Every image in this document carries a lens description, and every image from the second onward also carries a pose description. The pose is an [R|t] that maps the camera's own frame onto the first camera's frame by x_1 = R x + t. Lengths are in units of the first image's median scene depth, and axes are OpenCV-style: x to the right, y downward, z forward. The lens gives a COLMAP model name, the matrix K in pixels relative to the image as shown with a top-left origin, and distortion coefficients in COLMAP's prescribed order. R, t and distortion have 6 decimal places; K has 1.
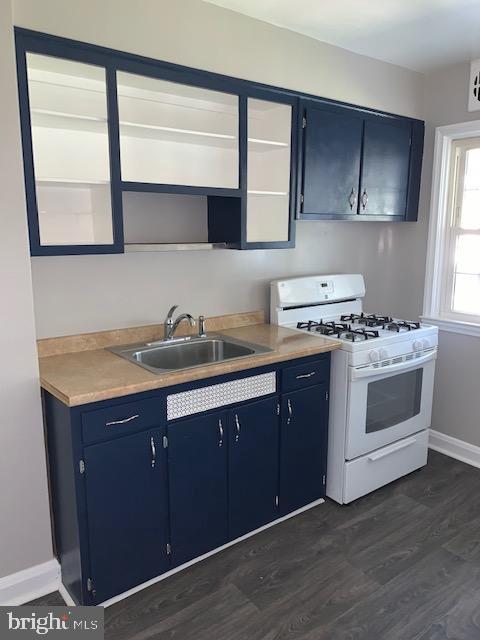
lens RADIAL K [[509.4, 0, 240.0], [0, 509.4, 320.0], [0, 0, 1]] dist [0.102377, -0.107143]
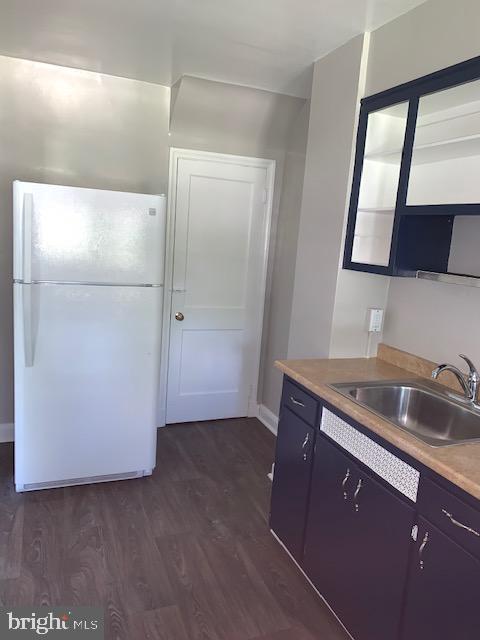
lens RADIAL K [[509.4, 0, 240.0], [0, 509.4, 320.0], [0, 0, 1]] dist [0.102377, -0.107143]
pose [[-0.299672, 0.134967, -0.944447, 0.866883], [-0.248037, 0.944879, 0.213731, -0.198443], [0.921235, 0.298307, -0.249677, 1.045274]]
